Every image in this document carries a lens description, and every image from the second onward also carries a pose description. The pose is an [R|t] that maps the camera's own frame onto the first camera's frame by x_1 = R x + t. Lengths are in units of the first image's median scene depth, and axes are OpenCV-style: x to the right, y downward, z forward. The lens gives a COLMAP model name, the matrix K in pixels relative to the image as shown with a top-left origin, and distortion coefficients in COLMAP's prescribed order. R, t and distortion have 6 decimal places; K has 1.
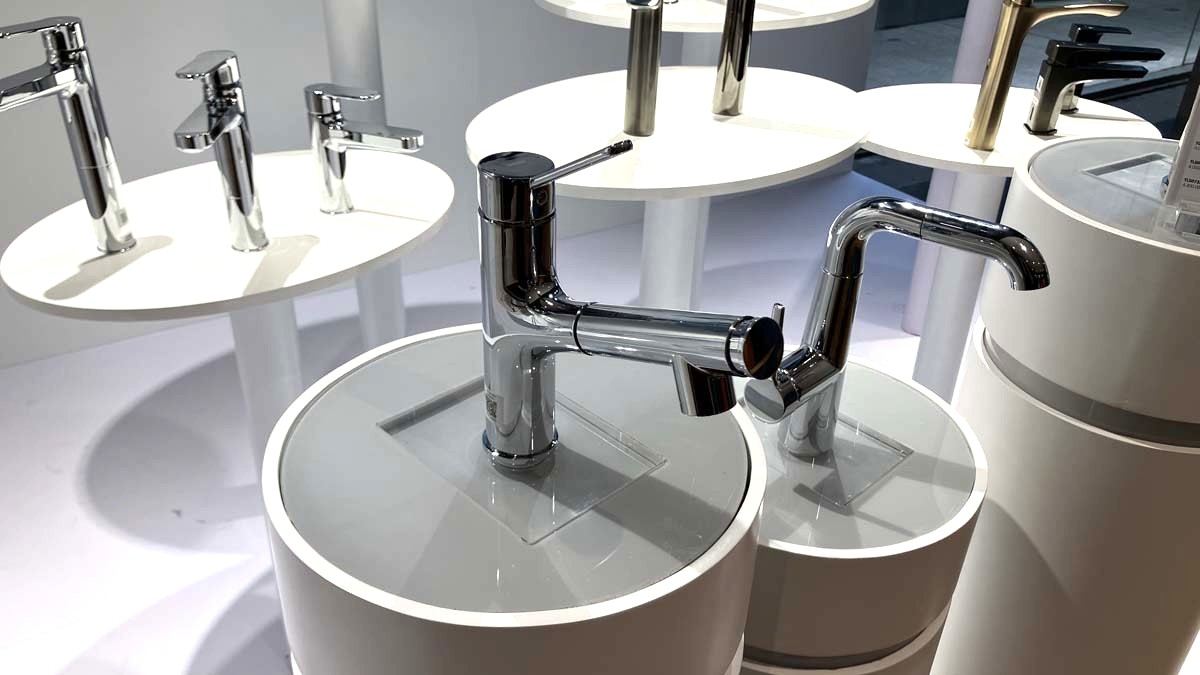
lens RADIAL K [[993.6, 0, 596.4], [0, 993.6, 369.1], [0, 0, 1]] dist [0.090510, -0.117517]
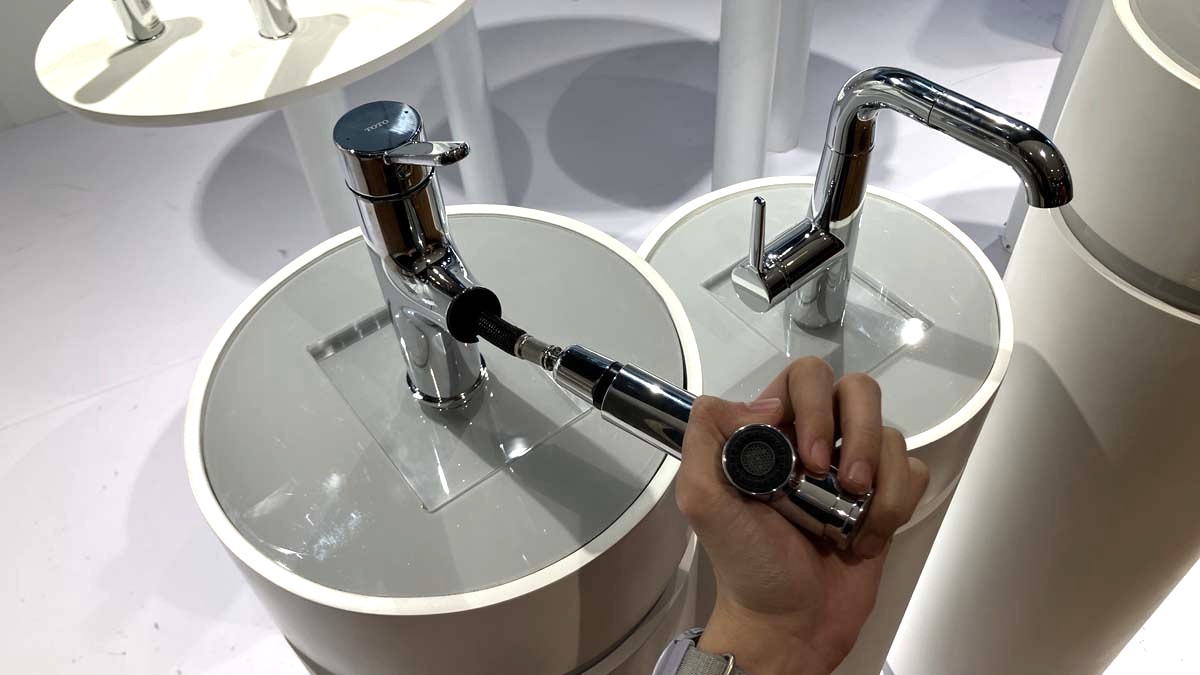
lens RADIAL K [[993.6, 0, 596.4], [0, 993.6, 369.1], [0, 0, 1]] dist [0.090510, -0.117517]
pose [[0.989372, 0.044439, -0.138452, 0.143003], [0.000931, 0.950202, 0.311633, -0.169561], [0.145406, -0.308450, 0.940061, 0.080126]]
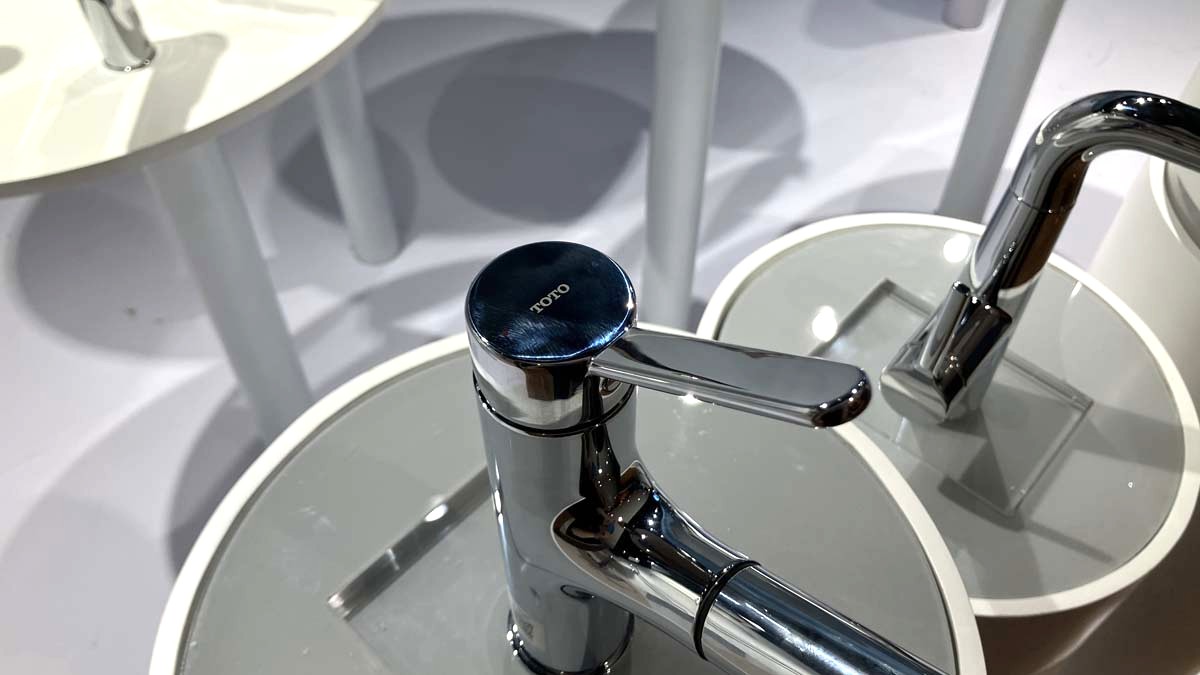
lens RADIAL K [[993.6, 0, 596.4], [0, 993.6, 369.1], [0, 0, 1]] dist [0.090510, -0.117517]
pose [[0.998513, -0.053734, 0.009199, -0.043212], [0.047890, 0.945203, 0.322952, -0.192310], [-0.026048, -0.322031, 0.946371, 0.342764]]
